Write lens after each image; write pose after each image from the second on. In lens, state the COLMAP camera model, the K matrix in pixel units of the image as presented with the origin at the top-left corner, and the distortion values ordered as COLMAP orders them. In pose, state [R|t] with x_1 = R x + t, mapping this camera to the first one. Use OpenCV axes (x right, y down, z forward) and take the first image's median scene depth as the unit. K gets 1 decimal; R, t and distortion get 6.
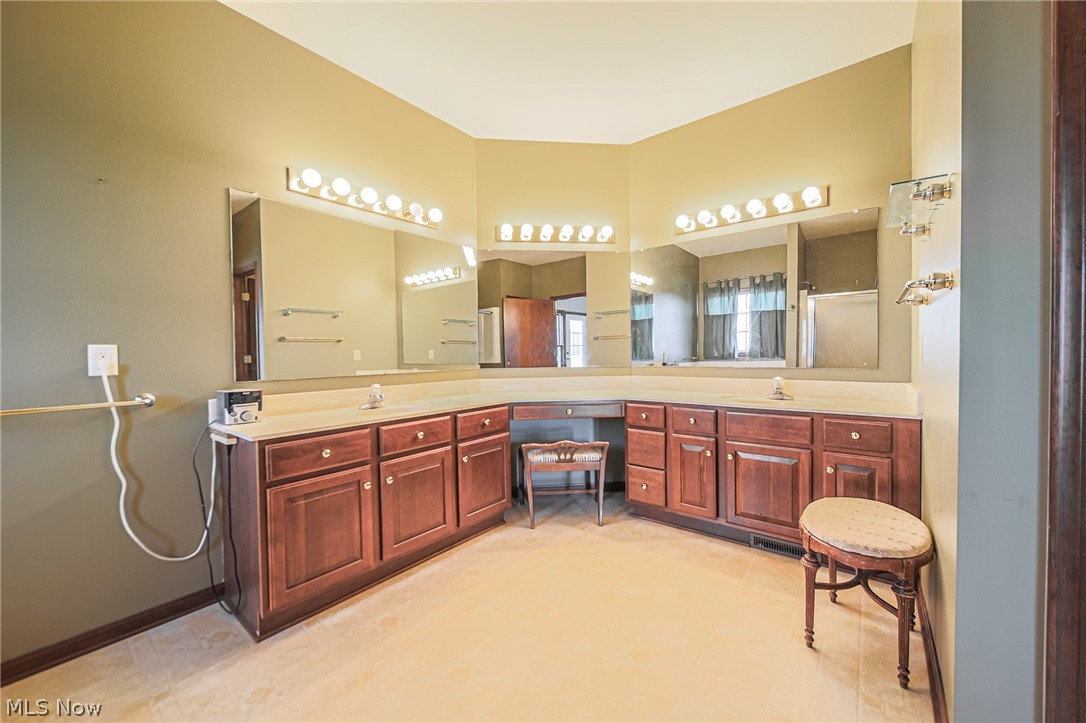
lens RADIAL K [[412.1, 0, 543.0], [0, 412.1, 361.5], [0, 0, 1]] dist [-0.000154, -0.000031]
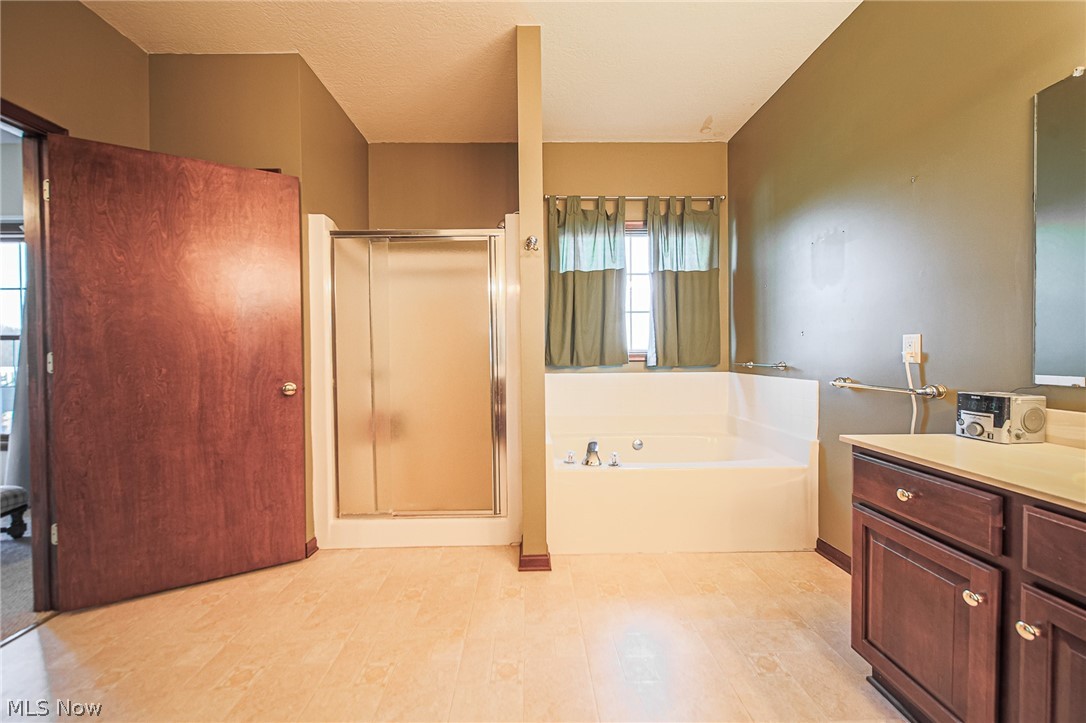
lens RADIAL K [[412.1, 0, 543.0], [0, 412.1, 361.5], [0, 0, 1]] dist [-0.000154, -0.000031]
pose [[-0.762881, 0.038960, -0.645364, 0.338570], [0.006968, 0.998620, 0.052048, -0.030321], [0.646502, 0.035209, -0.762100, 1.139798]]
